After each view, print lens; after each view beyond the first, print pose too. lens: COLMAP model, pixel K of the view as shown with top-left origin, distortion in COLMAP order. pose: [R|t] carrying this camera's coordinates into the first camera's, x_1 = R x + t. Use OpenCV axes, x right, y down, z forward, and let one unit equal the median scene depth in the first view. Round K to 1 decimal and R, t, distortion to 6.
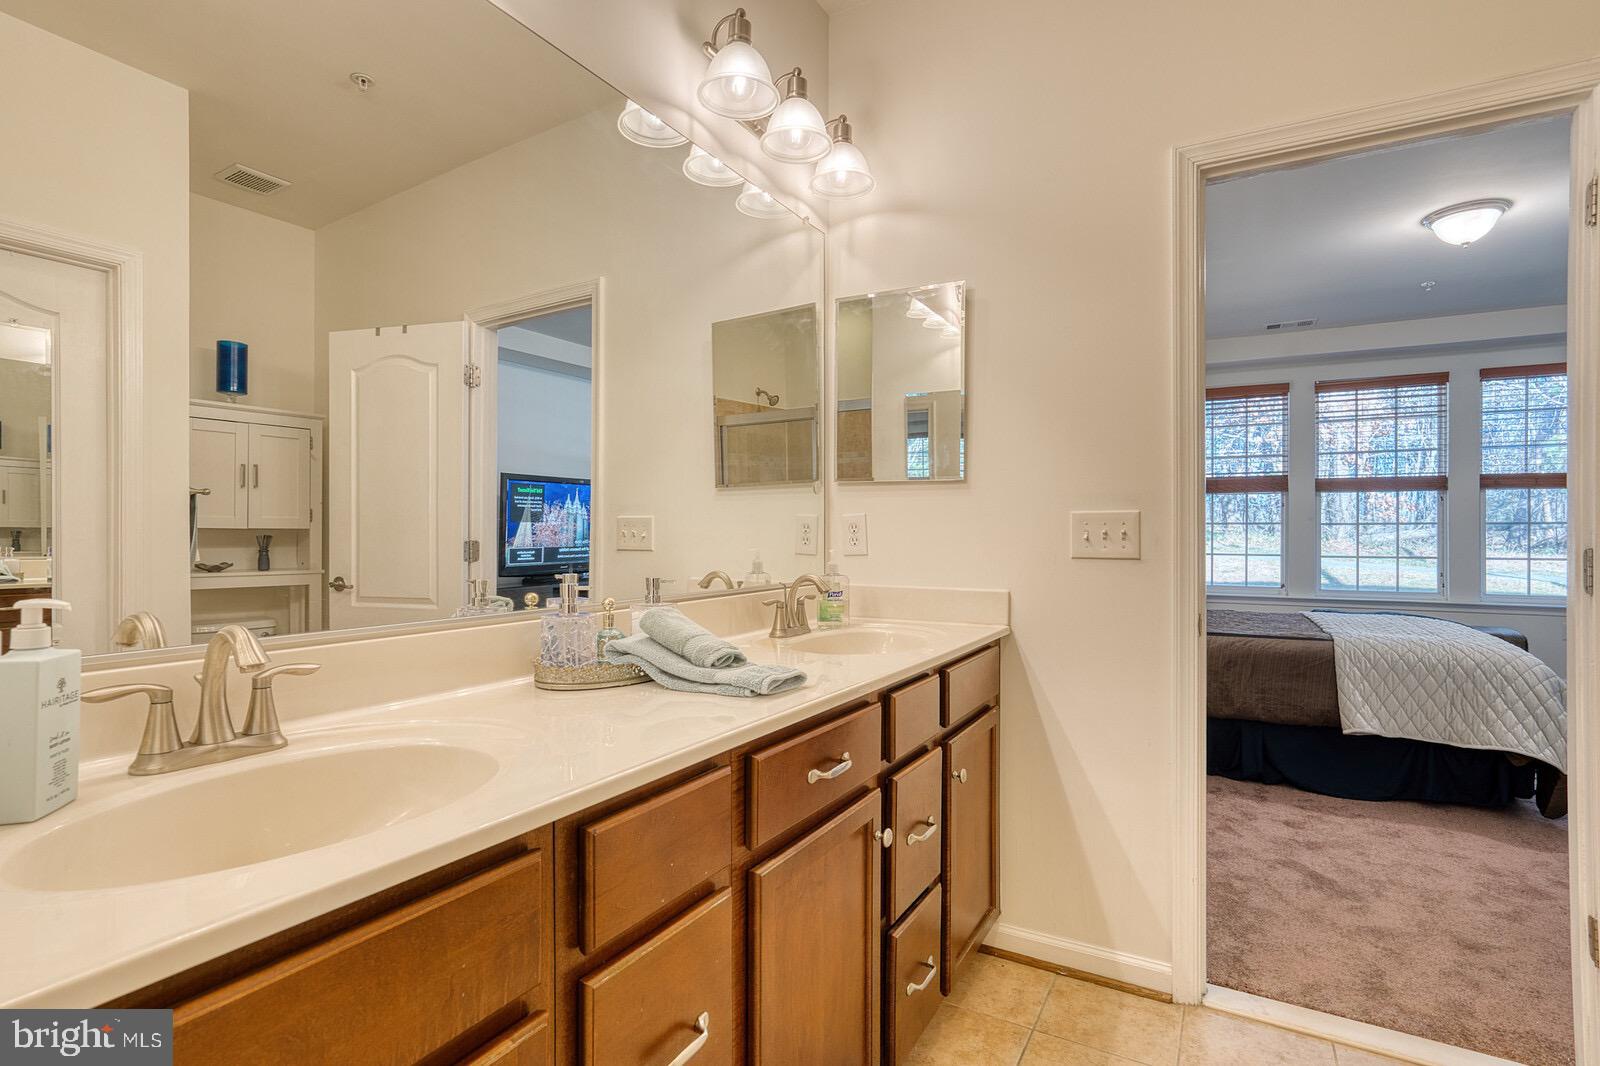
lens RADIAL K [[804.2, 0, 803.0], [0, 804.2, 528.2], [0, 0, 1]] dist [-0.004368, 0.000023]
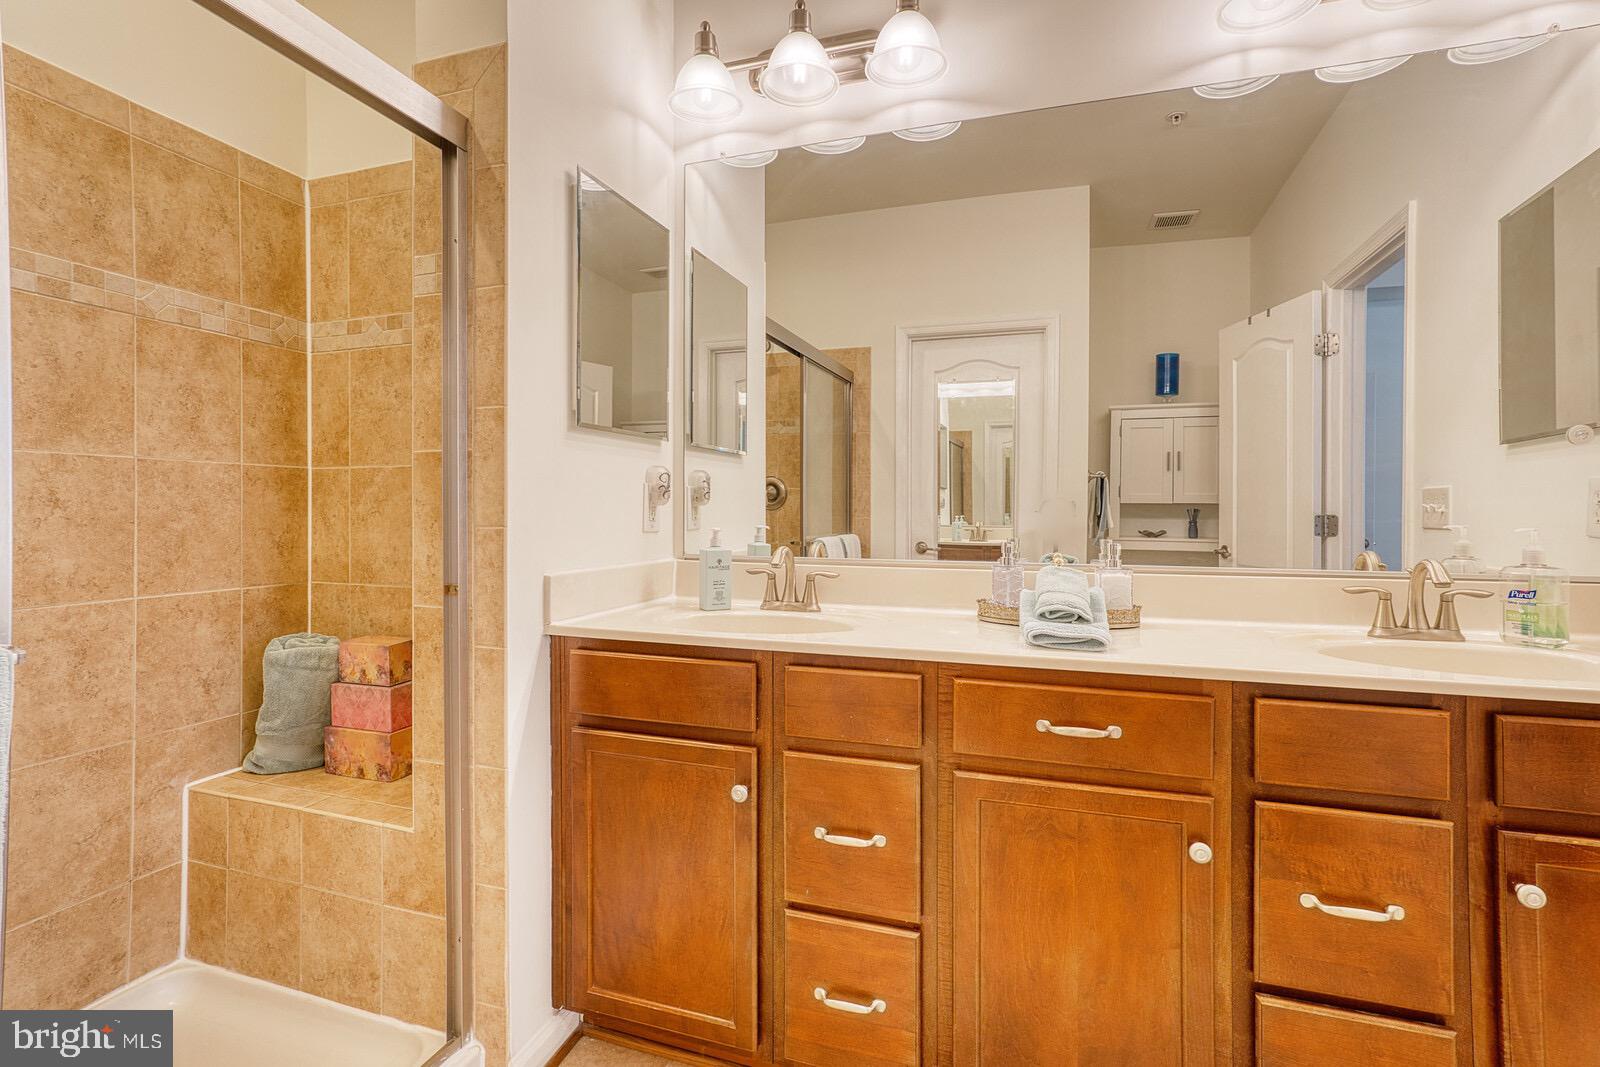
lens RADIAL K [[804.2, 0, 802.2], [0, 804.2, 523.9], [0, 0, 1]] dist [-0.004368, 0.000023]
pose [[0.209029, 0.021931, -0.977663, 0.401280], [-0.001763, 0.999755, 0.022050, 0.005756], [0.977908, -0.002886, 0.209017, 0.185312]]
